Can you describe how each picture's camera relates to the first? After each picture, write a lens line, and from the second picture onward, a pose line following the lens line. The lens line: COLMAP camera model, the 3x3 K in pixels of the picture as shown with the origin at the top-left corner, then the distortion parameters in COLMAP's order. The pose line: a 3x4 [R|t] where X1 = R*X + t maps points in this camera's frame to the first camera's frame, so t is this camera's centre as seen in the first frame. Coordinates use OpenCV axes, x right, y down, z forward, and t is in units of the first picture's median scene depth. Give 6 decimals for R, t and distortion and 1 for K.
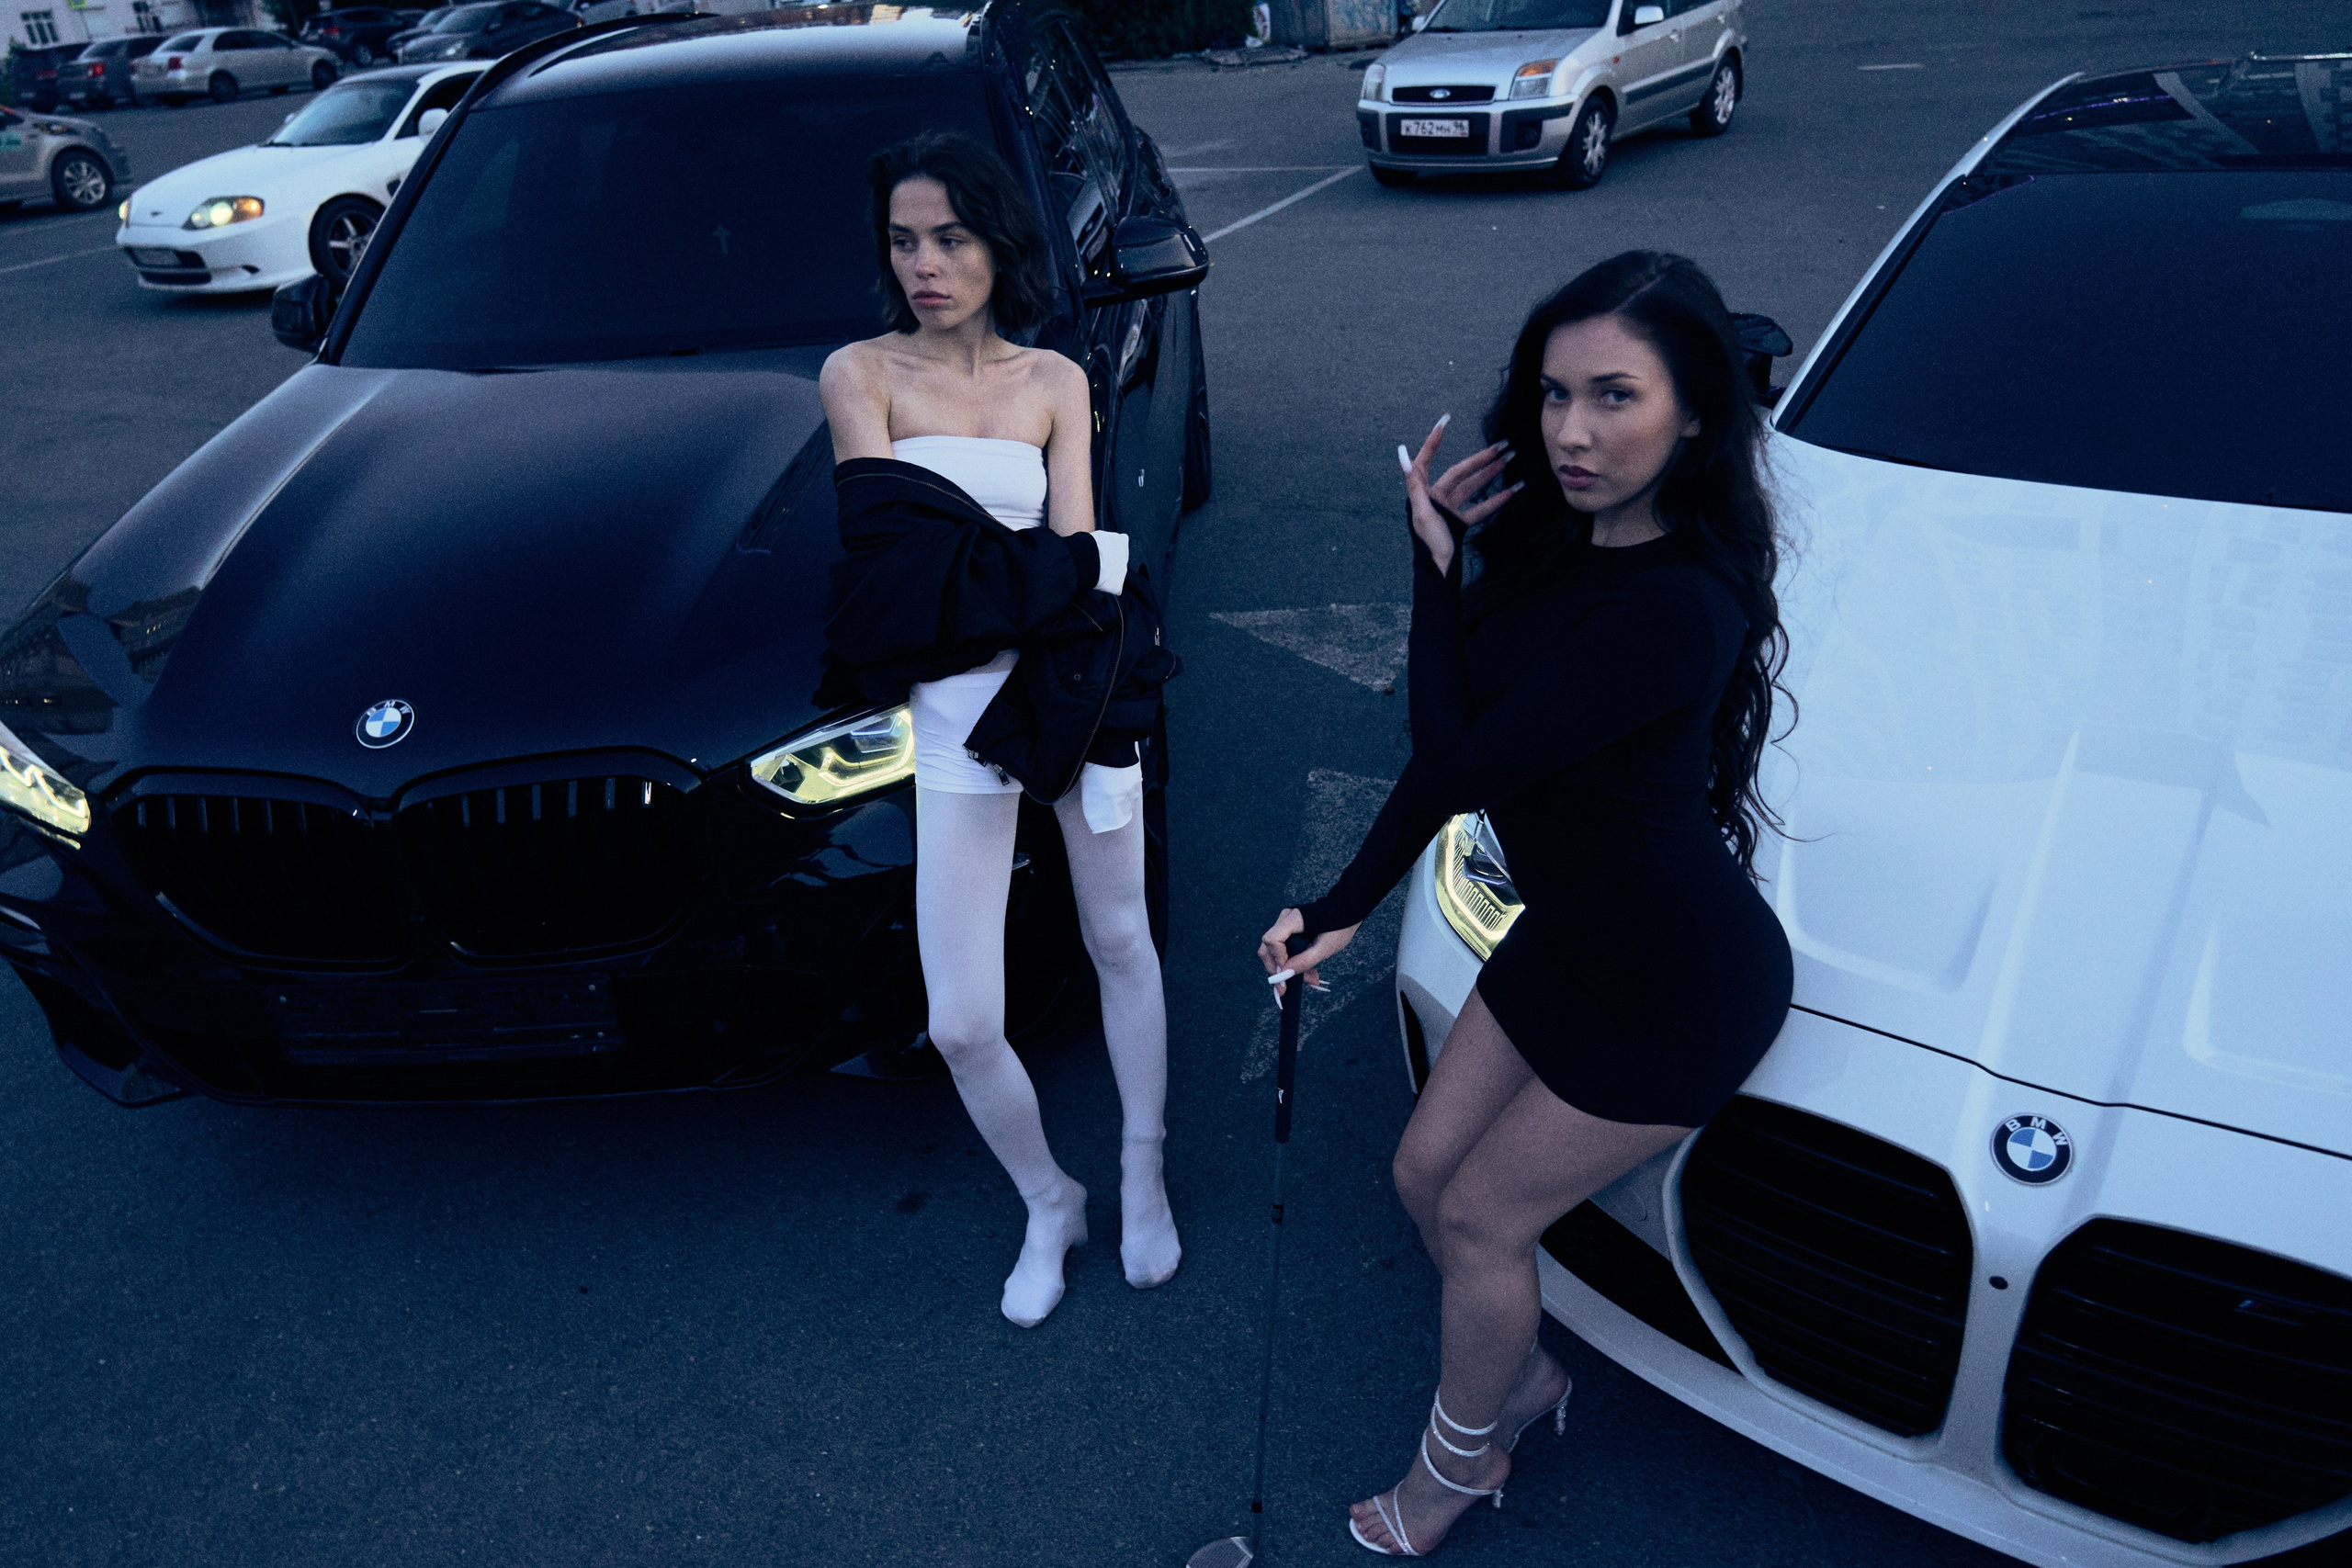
lens RADIAL K [[1647.8, 0, 1176.0], [0, 1647.8, 779.5], [0, 0, 1]] dist [0.017760, 0.005687]
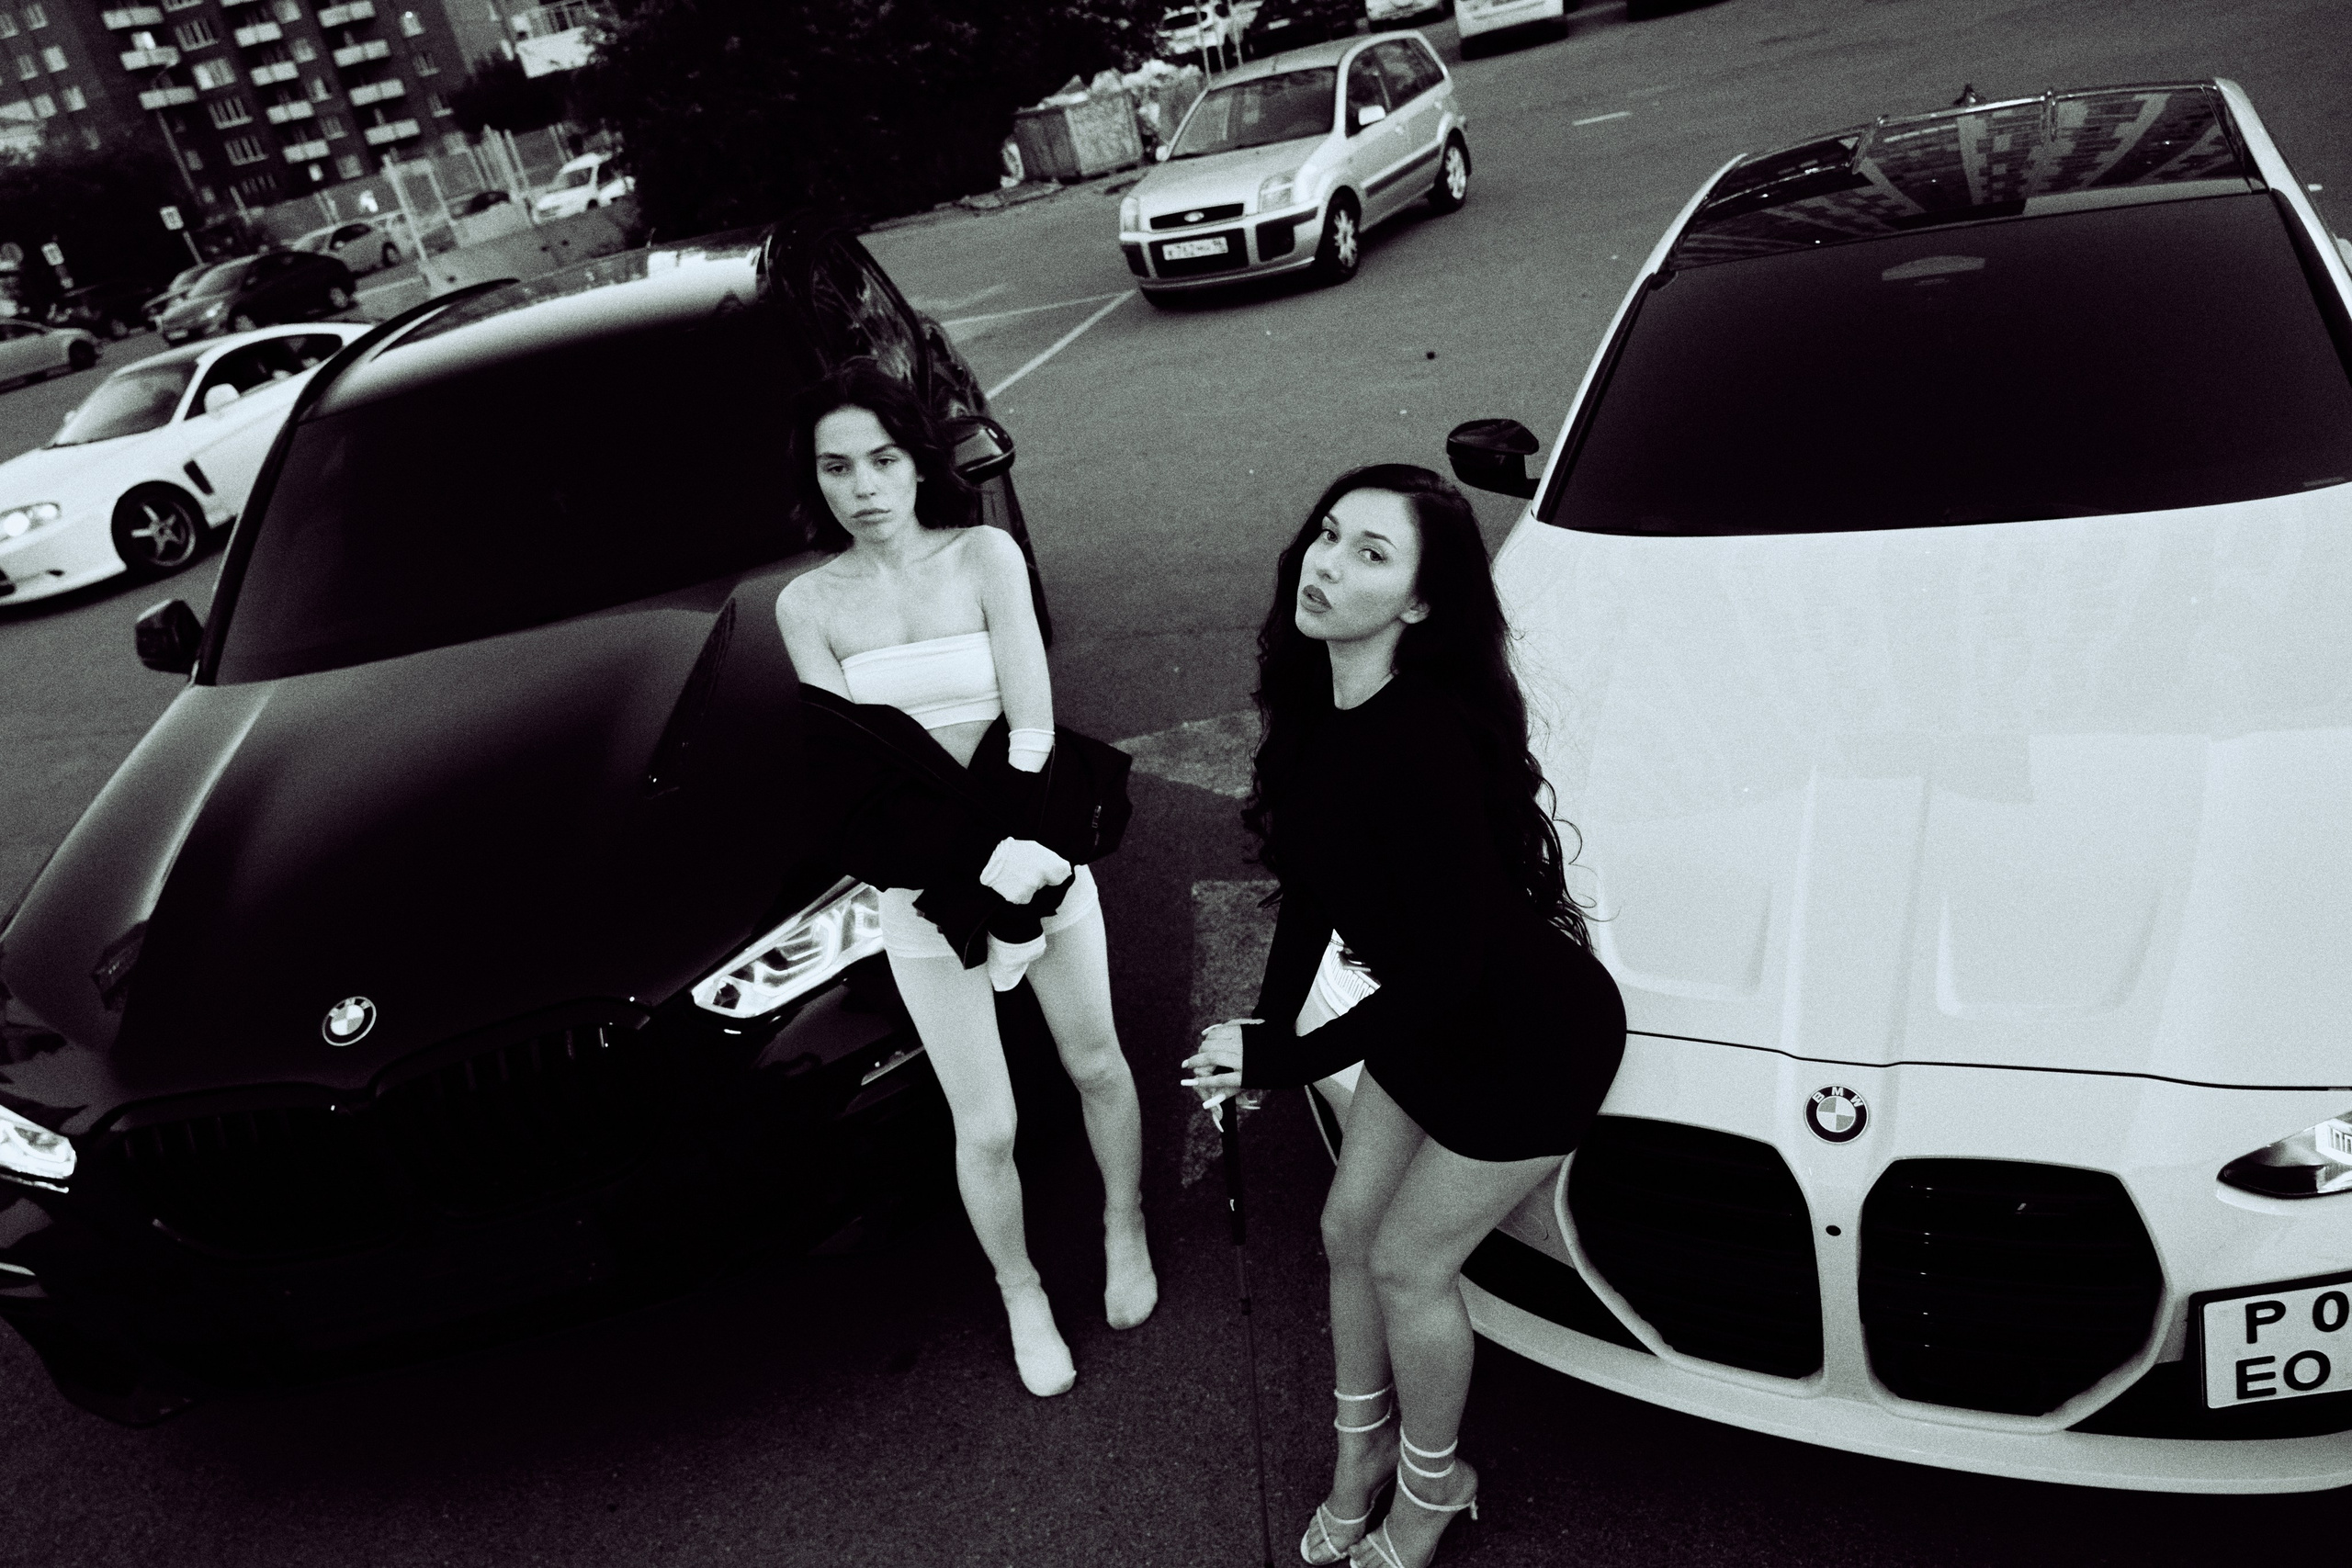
lens RADIAL K [[1647.8, 0, 1174.9], [0, 1647.8, 793.9], [0, 0, 1]] dist [0.017760, 0.005687]
pose [[0.980205, -0.182626, 0.076461, -0.001511], [0.186459, 0.981369, -0.046347, -0.023406], [-0.066573, 0.059687, 0.995995, -0.106304]]
